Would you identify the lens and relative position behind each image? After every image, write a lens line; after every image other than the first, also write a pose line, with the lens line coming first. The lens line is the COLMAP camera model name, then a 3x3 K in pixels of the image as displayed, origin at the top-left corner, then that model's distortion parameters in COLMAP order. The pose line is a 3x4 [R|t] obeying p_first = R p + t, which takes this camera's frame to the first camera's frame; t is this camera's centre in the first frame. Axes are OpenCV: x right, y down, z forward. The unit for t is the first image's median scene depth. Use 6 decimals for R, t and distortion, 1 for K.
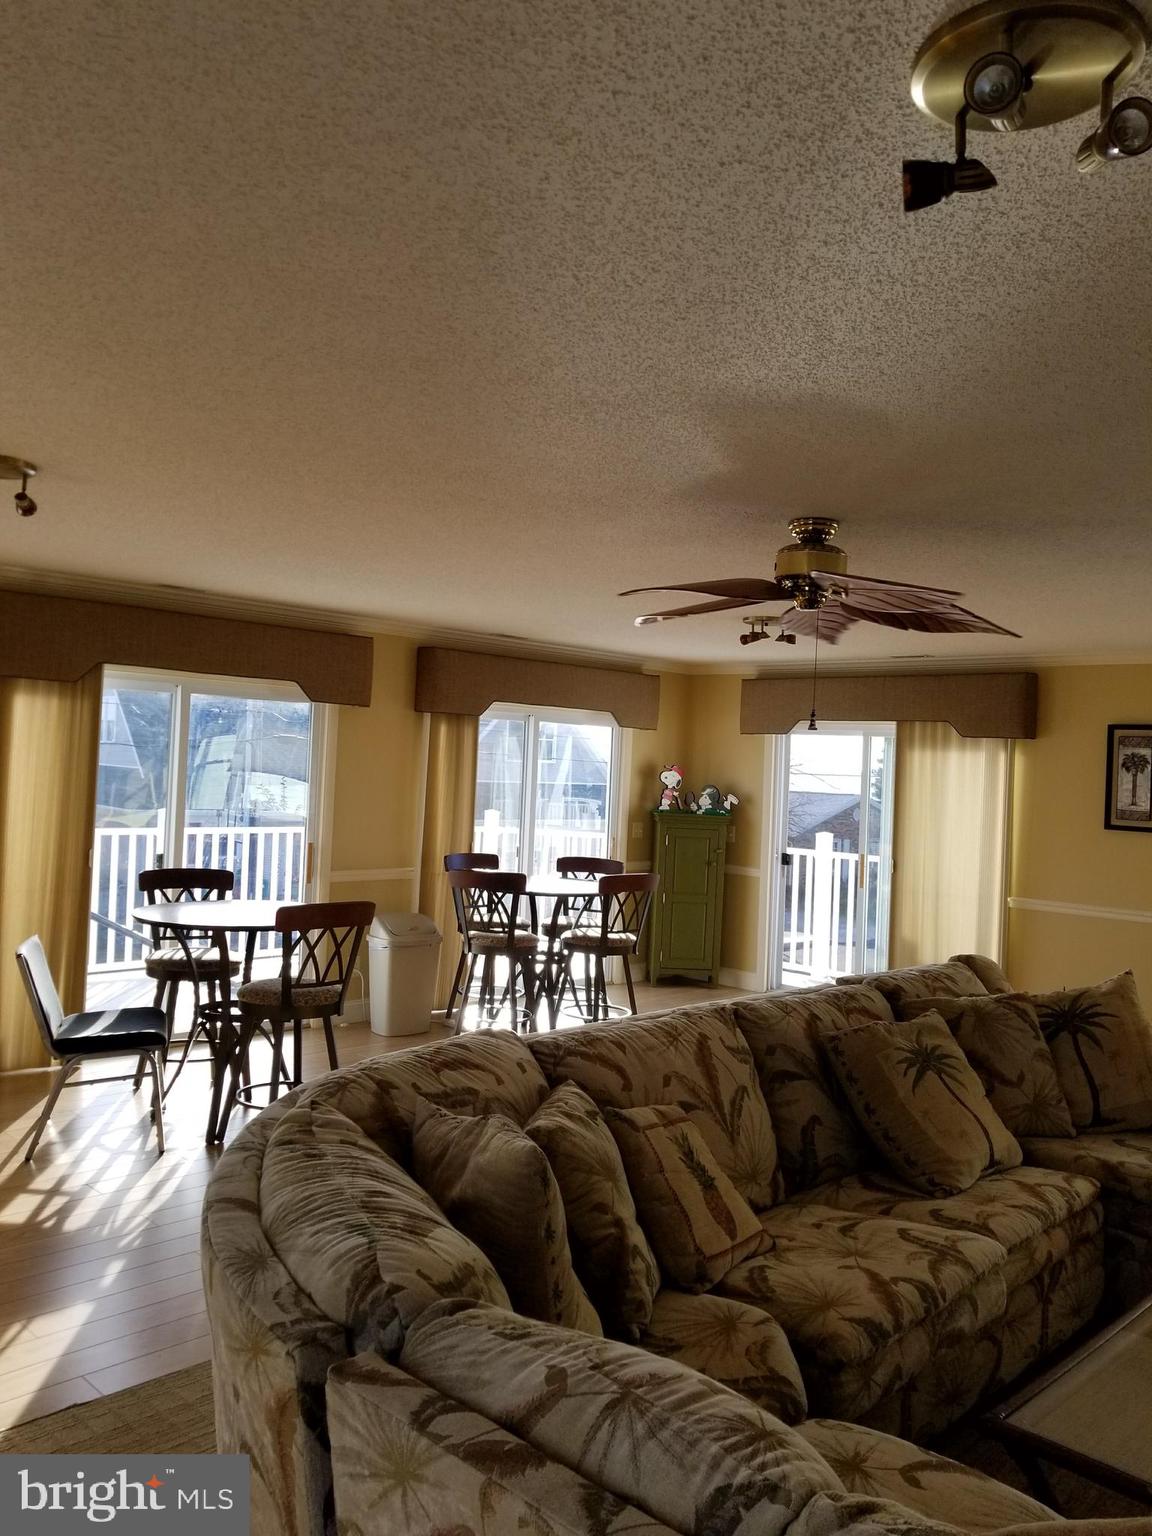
lens RADIAL K [[1216.0, 0, 569.3], [0, 1216.0, 751.9], [0, 0, 1]] dist [-0.003180, -0.009919]
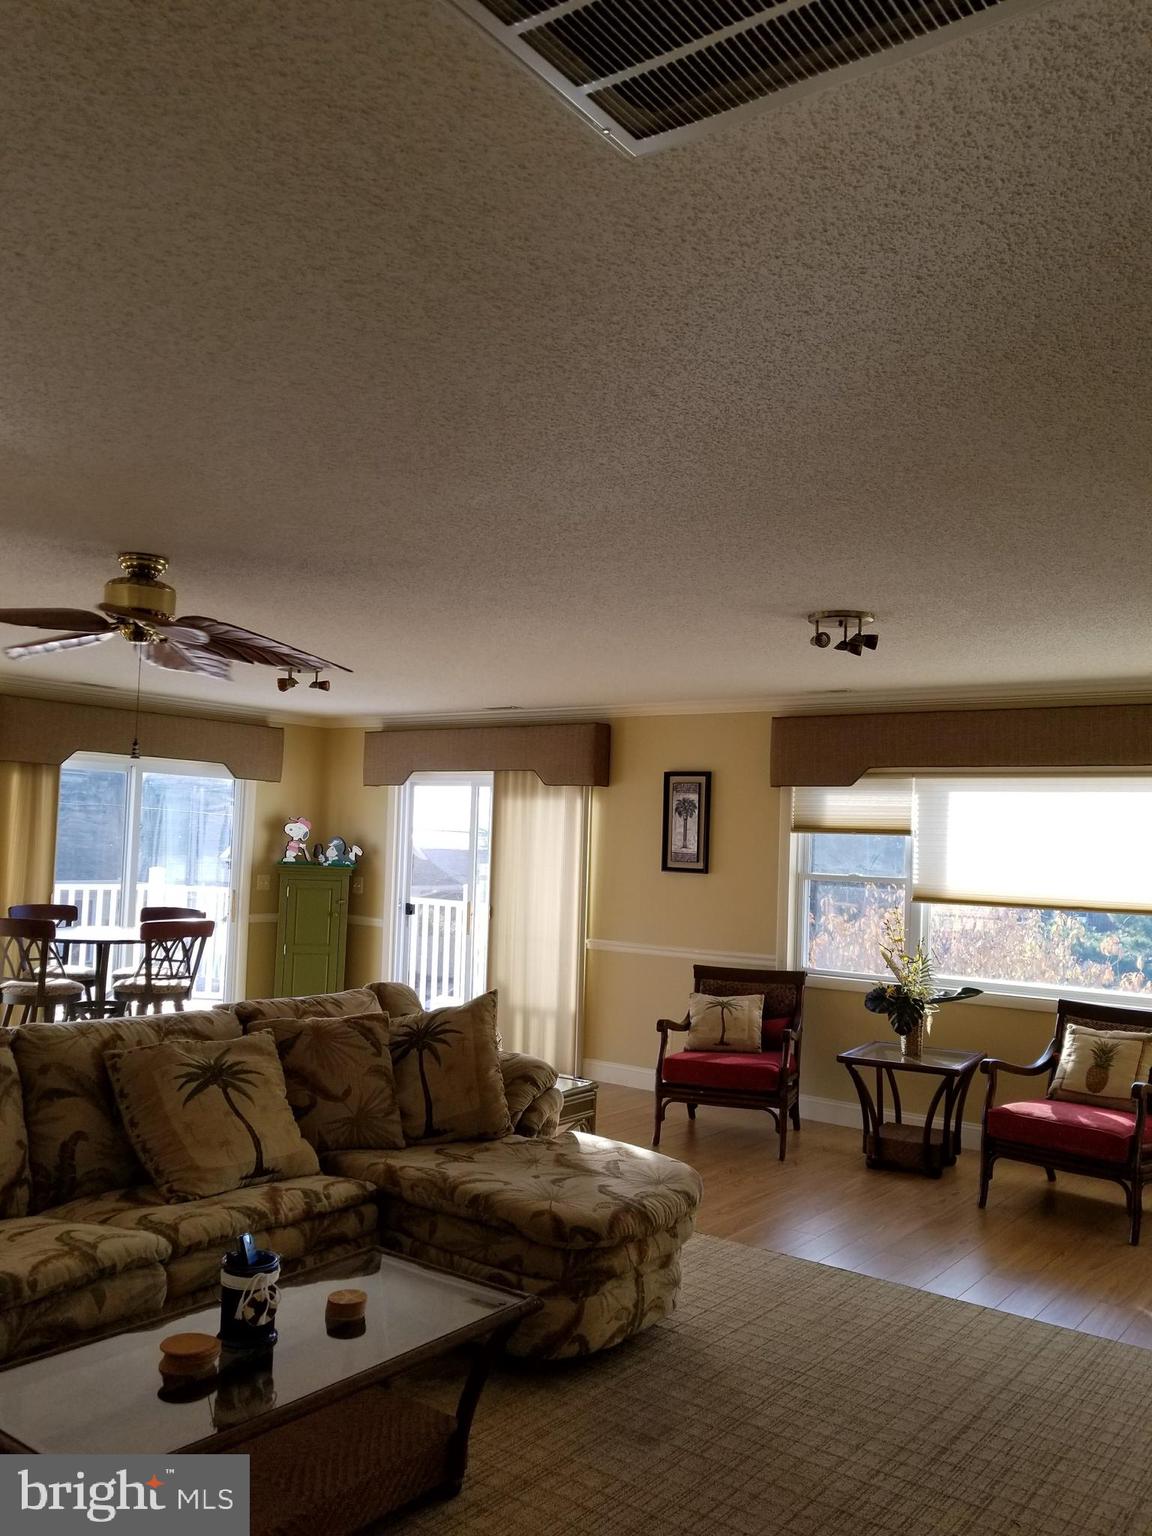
lens RADIAL K [[1216.0, 0, 588.7], [0, 1216.0, 785.1], [0, 0, 1]] dist [-0.003180, -0.009919]
pose [[0.991068, -0.002469, 0.133334, 0.265896], [0.006500, 0.999535, -0.029805, 0.022594], [-0.133198, 0.030406, 0.990623, -0.041408]]
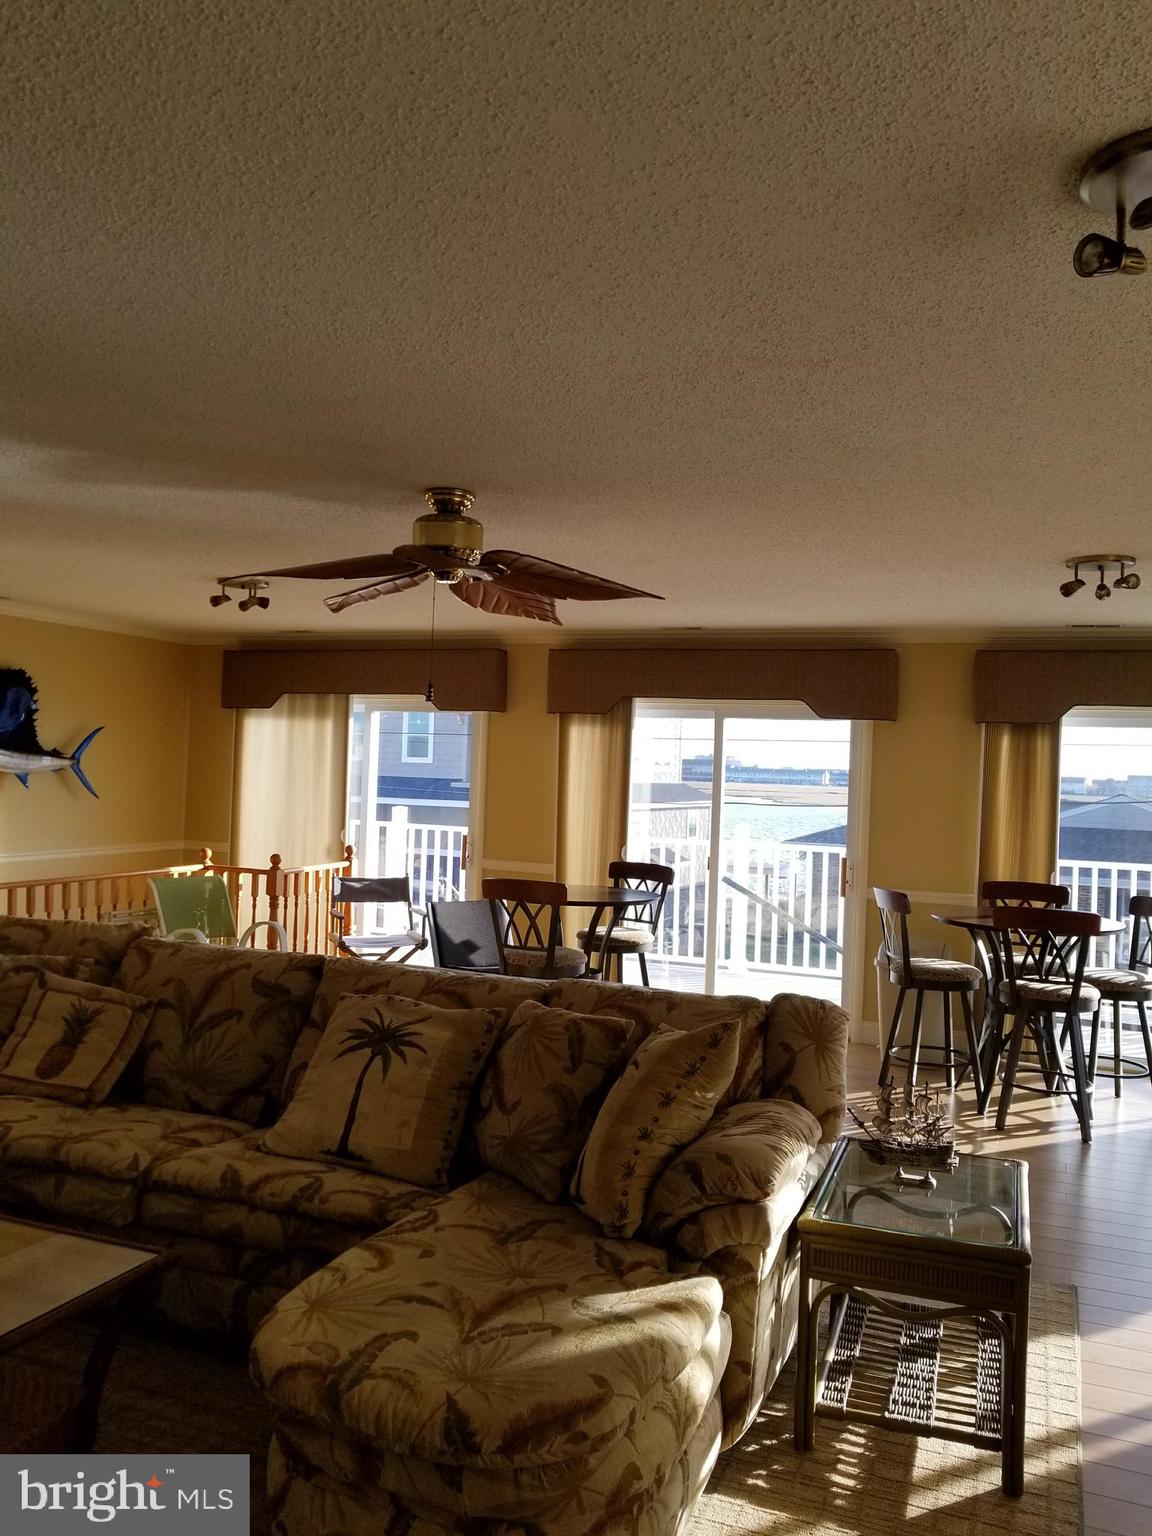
lens RADIAL K [[1216.0, 0, 585.2], [0, 1216.0, 757.7], [0, 0, 1]] dist [-0.003180, -0.009919]
pose [[0.398214, -0.037872, -0.916510, 0.695659], [-0.008834, 0.998943, -0.045117, 0.043136], [0.917250, 0.026063, 0.397458, 0.432342]]
